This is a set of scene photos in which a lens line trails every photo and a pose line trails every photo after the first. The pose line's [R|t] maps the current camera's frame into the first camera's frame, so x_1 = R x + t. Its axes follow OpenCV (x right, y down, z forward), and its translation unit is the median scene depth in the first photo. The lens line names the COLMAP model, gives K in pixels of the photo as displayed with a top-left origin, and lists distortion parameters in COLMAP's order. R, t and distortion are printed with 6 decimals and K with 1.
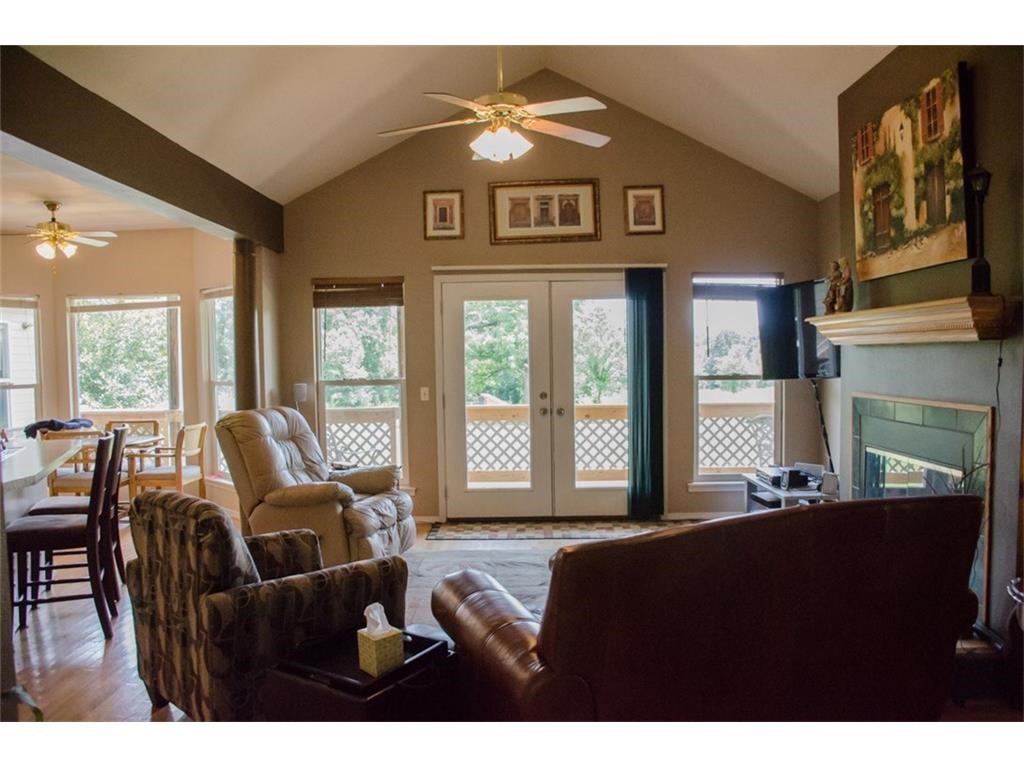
lens RADIAL K [[793.4, 0, 502.2], [0, 793.4, 391.3], [0, 0, 1]] dist [-0.147113, 0.089601]
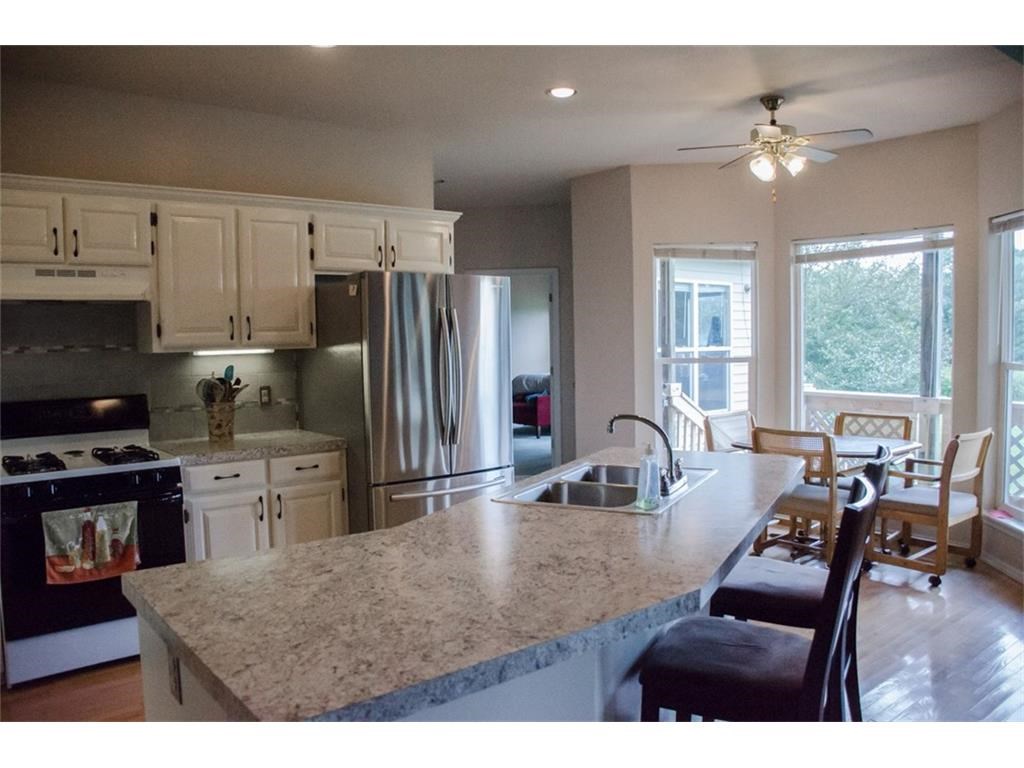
lens RADIAL K [[793.4, 0, 508.7], [0, 793.4, 392.3], [0, 0, 1]] dist [-0.147113, 0.089601]
pose [[0.648260, 0.062275, -0.758868, -0.187727], [-0.028779, 0.997942, 0.057310, -0.014659], [0.760875, -0.015313, 0.648718, 0.333924]]
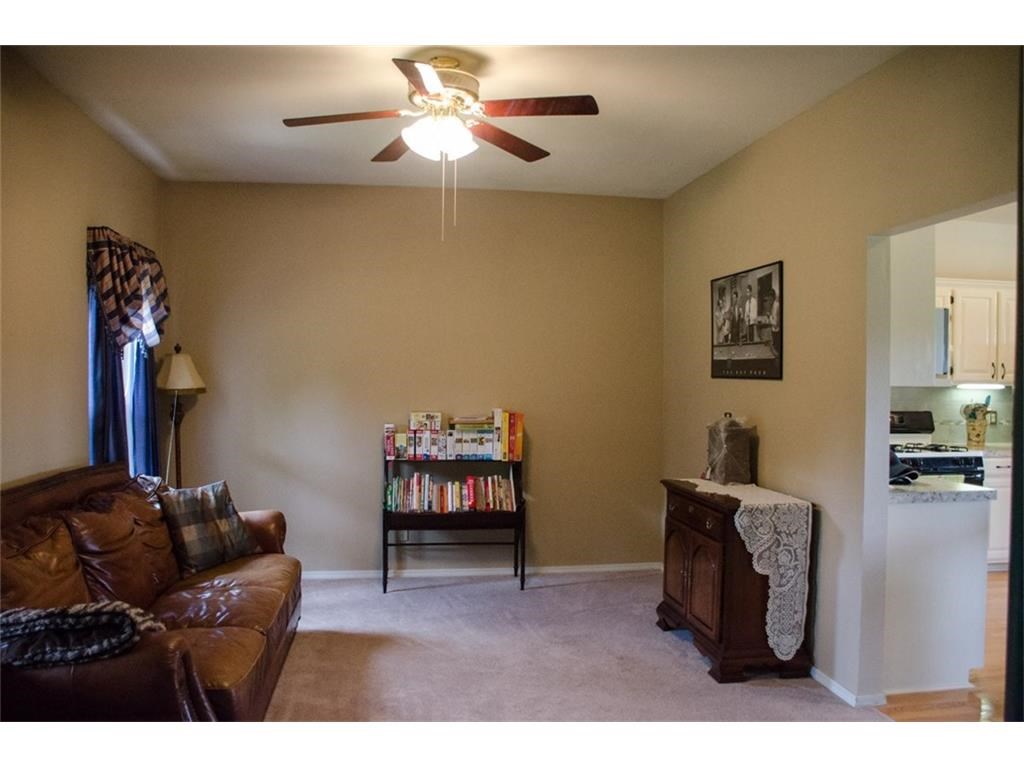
lens RADIAL K [[793.4, 0, 496.2], [0, 793.4, 390.0], [0, 0, 1]] dist [-0.147113, 0.089601]
pose [[0.171279, 0.037562, -0.984506, -0.015028], [-0.057062, 0.997974, 0.028148, 0.007408], [0.983569, 0.051357, 0.173075, -0.162517]]
